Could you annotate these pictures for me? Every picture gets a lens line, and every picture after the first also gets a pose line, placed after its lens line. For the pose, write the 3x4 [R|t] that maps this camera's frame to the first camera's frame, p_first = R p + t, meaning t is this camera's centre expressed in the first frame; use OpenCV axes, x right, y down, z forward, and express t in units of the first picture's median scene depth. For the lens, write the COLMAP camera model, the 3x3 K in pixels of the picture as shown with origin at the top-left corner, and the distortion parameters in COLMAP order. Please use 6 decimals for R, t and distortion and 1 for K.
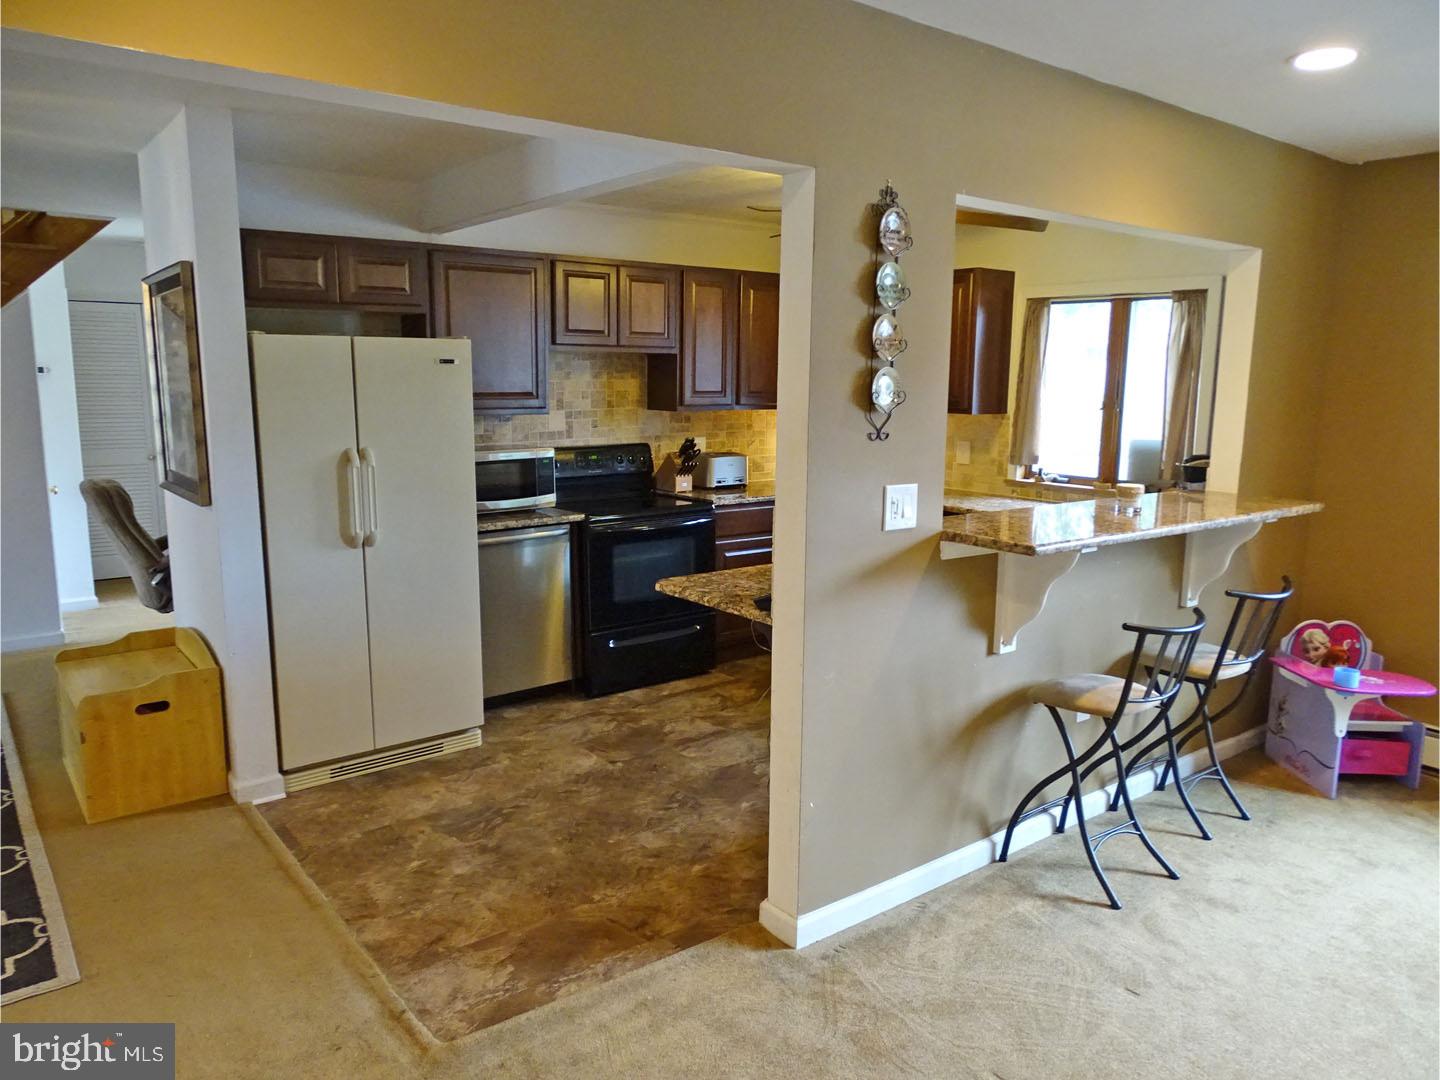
lens RADIAL K [[1018.1, 0, 722.6], [0, 1018.1, 539.9], [0, 0, 1]] dist [-0.005118, -0.002704]
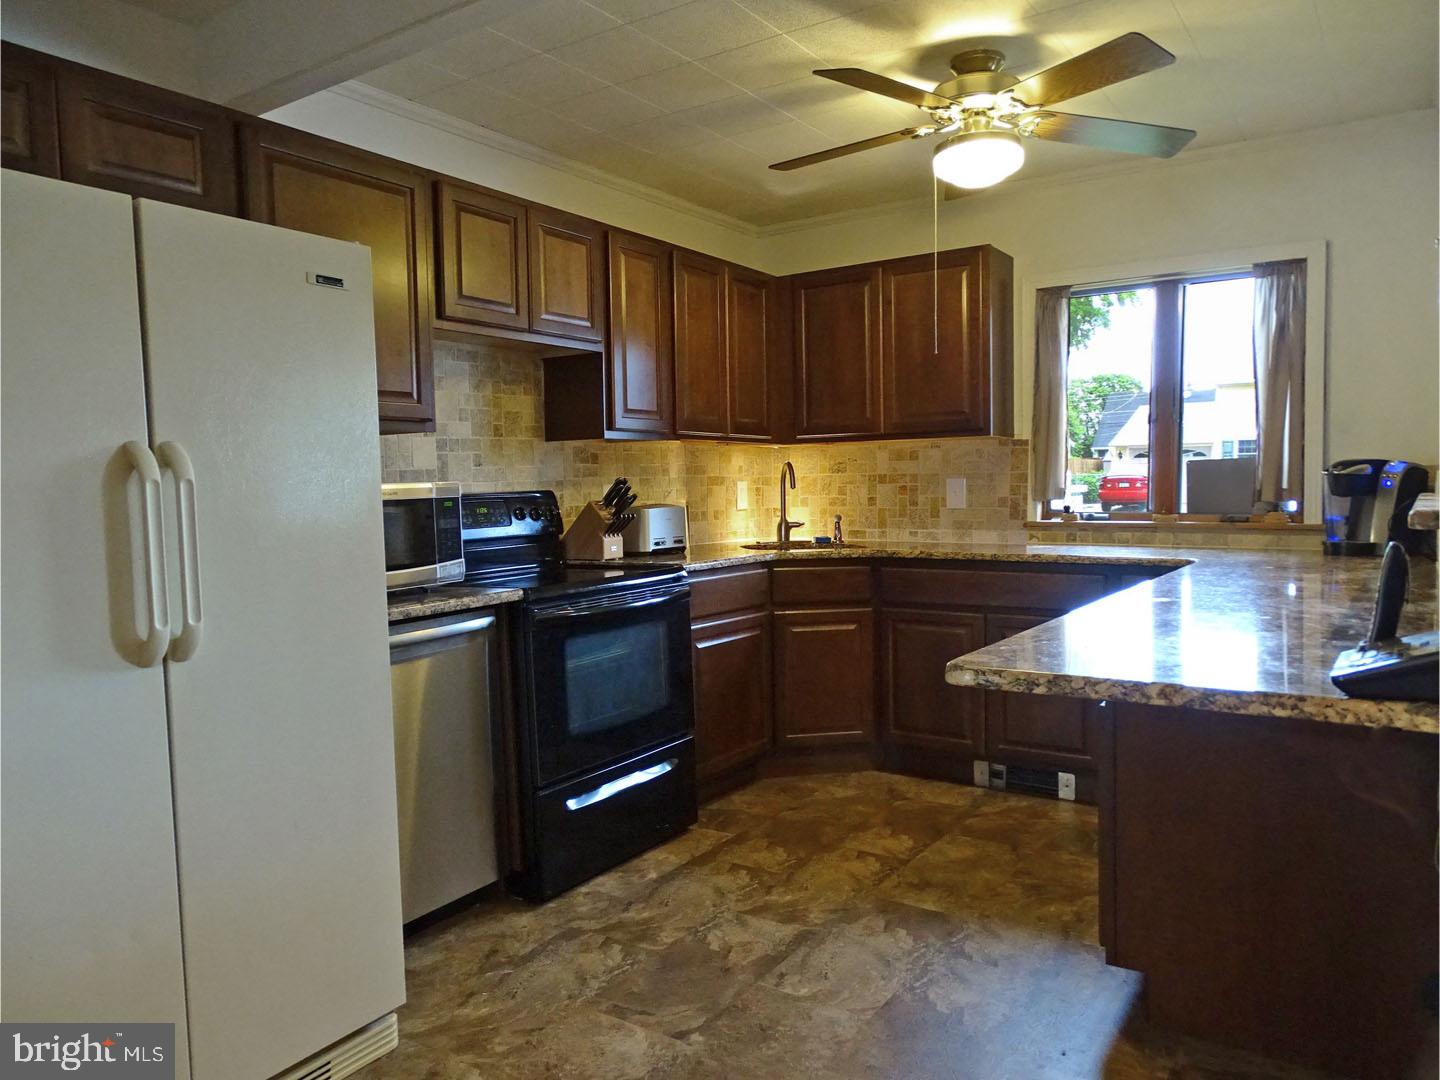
lens RADIAL K [[1014.4, 0, 721.8], [0, 1014.4, 544.8], [0, 0, 1]] dist [-0.007283, -0.002221]
pose [[0.948654, -0.047892, 0.312671, -0.210040], [0.081154, 0.992236, -0.094245, 0.014015], [-0.305729, 0.114781, 0.945175, 0.406750]]
